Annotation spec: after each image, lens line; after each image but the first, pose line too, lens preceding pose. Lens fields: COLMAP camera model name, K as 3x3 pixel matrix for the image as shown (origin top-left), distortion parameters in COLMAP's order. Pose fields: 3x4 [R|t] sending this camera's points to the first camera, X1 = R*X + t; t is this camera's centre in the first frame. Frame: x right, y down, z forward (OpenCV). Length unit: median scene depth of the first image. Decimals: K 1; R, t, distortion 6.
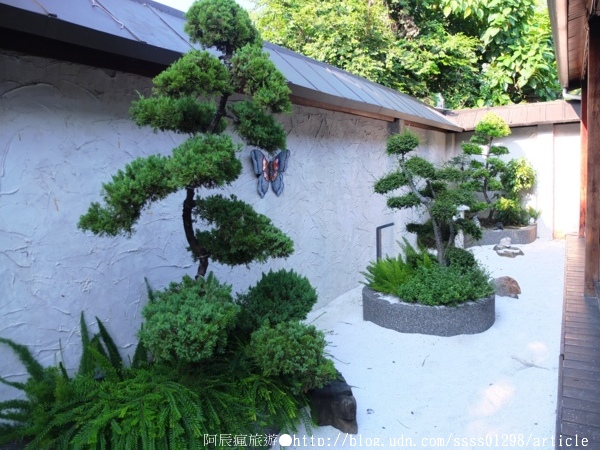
lens RADIAL K [[461.5, 0, 300.0], [0, 461.5, 225.0], [0, 0, 1]] dist [-0.079286, 0.062074]
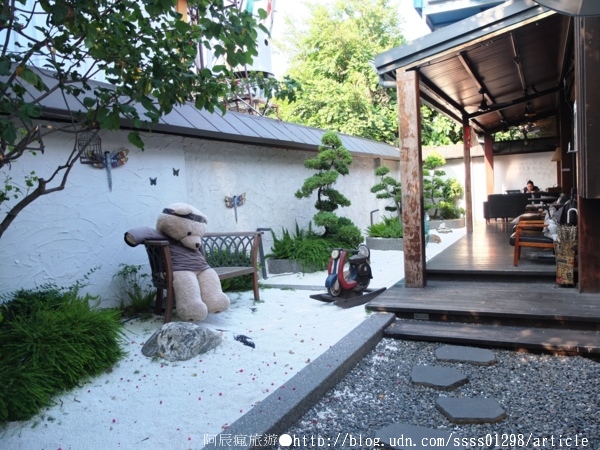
lens RADIAL K [[437.9, 0, 299.2], [0, 437.9, 224.0], [0, 0, 1]] dist [-0.075435, -0.000064]
pose [[0.999470, -0.015429, 0.028648, -0.124843], [0.016812, 0.998674, -0.048662, 0.089680], [-0.027859, 0.049117, 0.998404, -0.556952]]
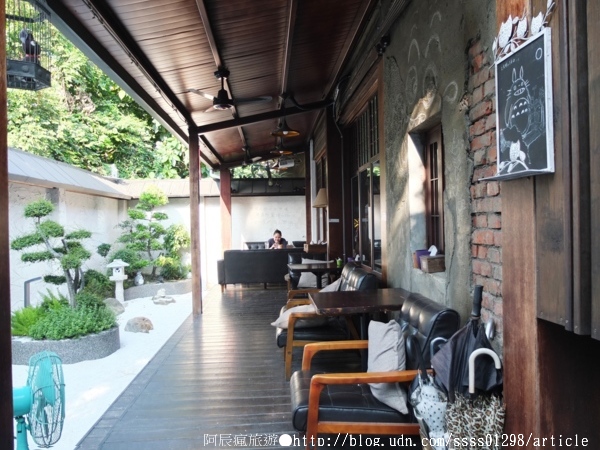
lens RADIAL K [[461.5, 0, 300.0], [0, 461.5, 225.0], [0, 0, 1]] dist [-0.079286, 0.062074]
pose [[0.819465, 0.026330, 0.572524, 0.050949], [0.052238, 0.991355, -0.120362, 0.021664], [-0.570743, 0.128540, 0.811005, -0.175508]]
